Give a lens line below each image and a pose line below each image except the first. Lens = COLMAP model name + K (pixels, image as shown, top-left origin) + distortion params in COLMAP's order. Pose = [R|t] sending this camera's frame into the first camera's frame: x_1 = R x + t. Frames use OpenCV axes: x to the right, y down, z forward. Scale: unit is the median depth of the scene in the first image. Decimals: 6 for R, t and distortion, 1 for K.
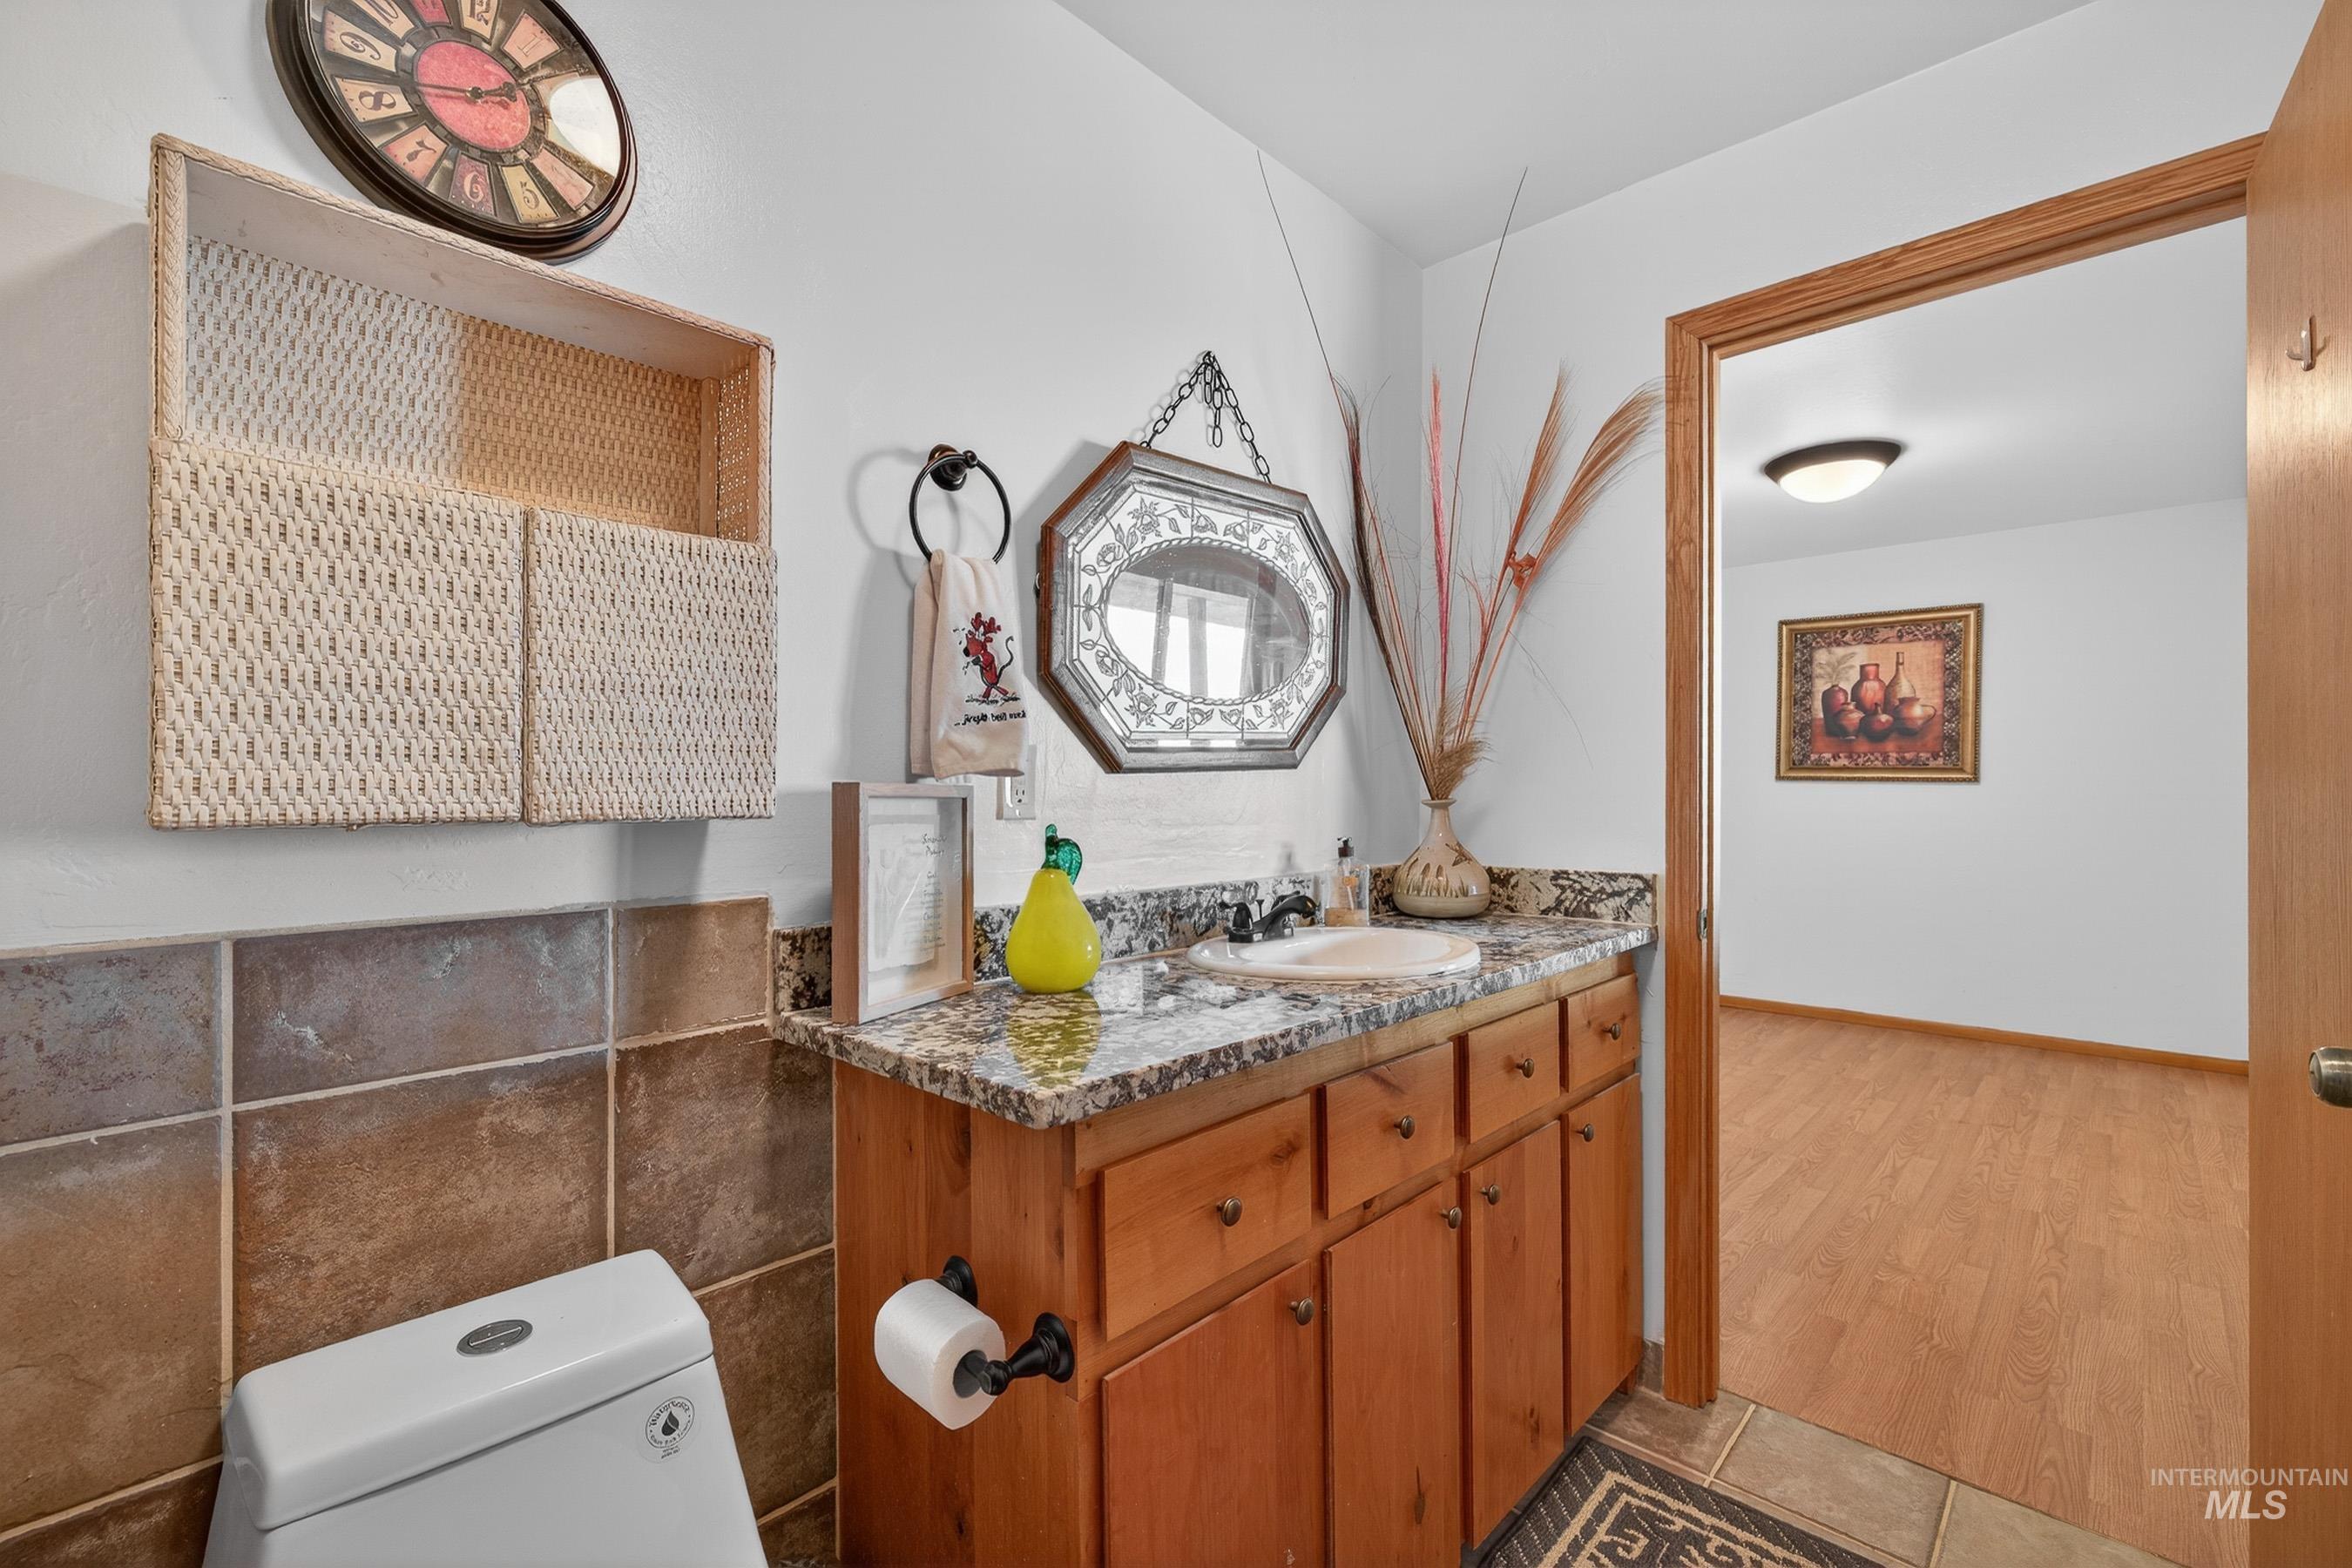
lens RADIAL K [[995.7, 0, 1174.3], [0, 995.7, 790.5], [0, 0, 1]] dist [-0.000002, -0.000545]
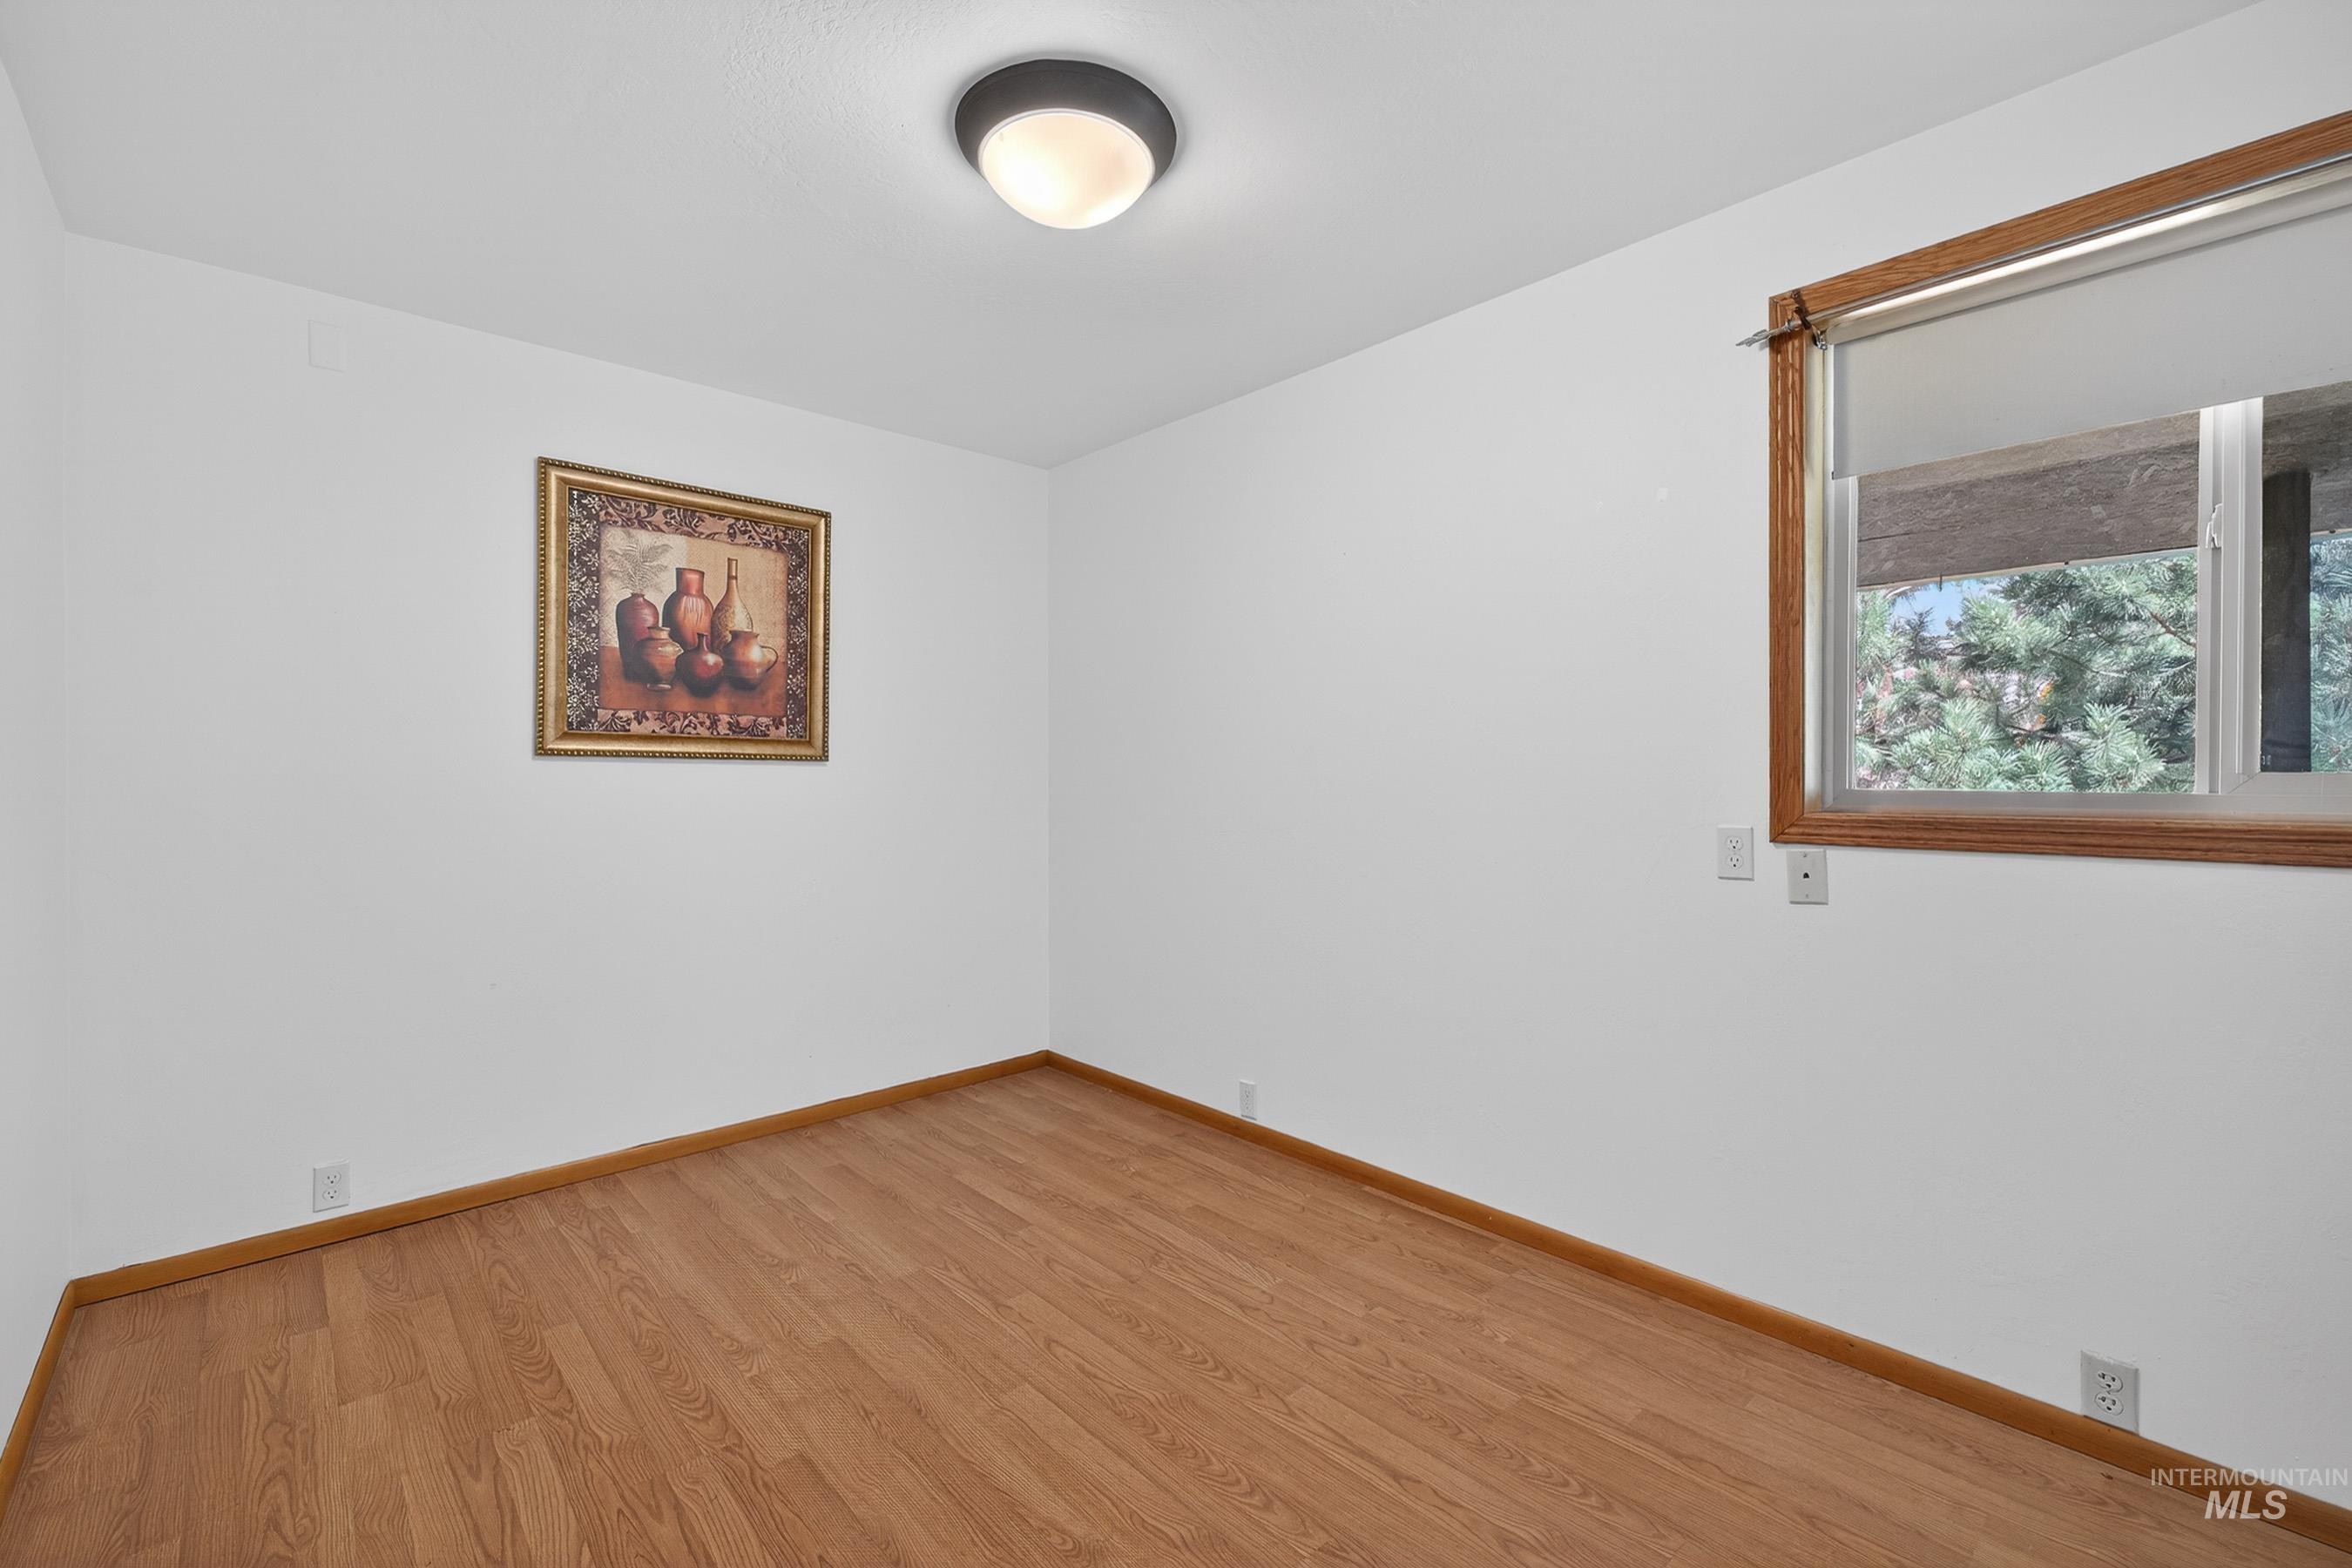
lens RADIAL K [[995.7, 0, 1173.9], [0, 995.7, 782.3], [0, 0, 1]] dist [-0.000002, -0.000545]
pose [[0.063494, -0.020611, 0.997769, 0.099946], [-0.001408, 0.999784, 0.020742, -0.008050], [-0.997981, -0.002721, 0.063451, 0.669218]]
